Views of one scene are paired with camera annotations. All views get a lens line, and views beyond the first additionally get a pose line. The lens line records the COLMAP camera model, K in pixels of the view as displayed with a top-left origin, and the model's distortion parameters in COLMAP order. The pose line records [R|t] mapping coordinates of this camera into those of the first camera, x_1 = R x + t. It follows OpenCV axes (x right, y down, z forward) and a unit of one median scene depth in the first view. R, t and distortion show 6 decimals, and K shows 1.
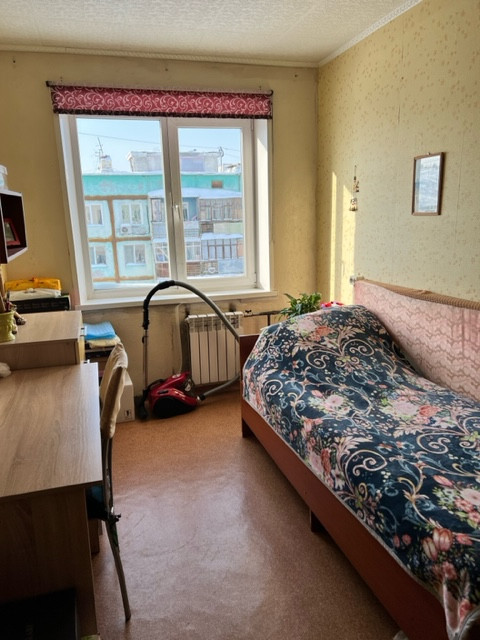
lens RADIAL K [[480.0, 0, 240.6], [0, 480.0, 319.9], [0, 0, 1]] dist [0.035314, -0.002046]
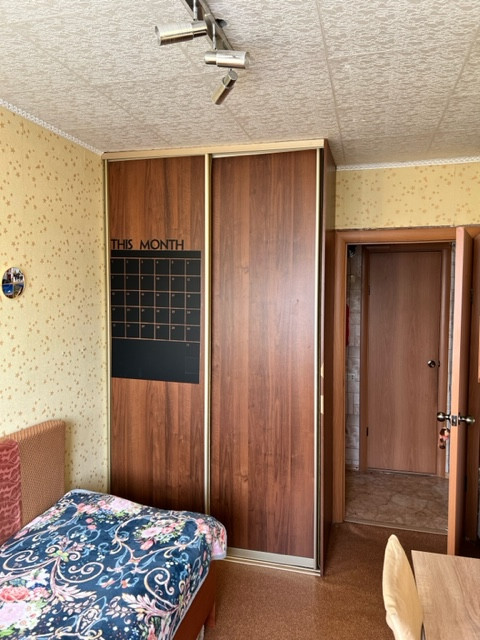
lens RADIAL K [[480.0, 0, 240.6], [0, 480.0, 319.1], [0, 0, 1]] dist [0.035314, -0.002046]
pose [[-0.853498, -0.002836, 0.521089, -0.419164], [0.128541, 0.967938, 0.215806, -0.445755], [-0.504994, 0.251172, -0.825769, 1.575820]]
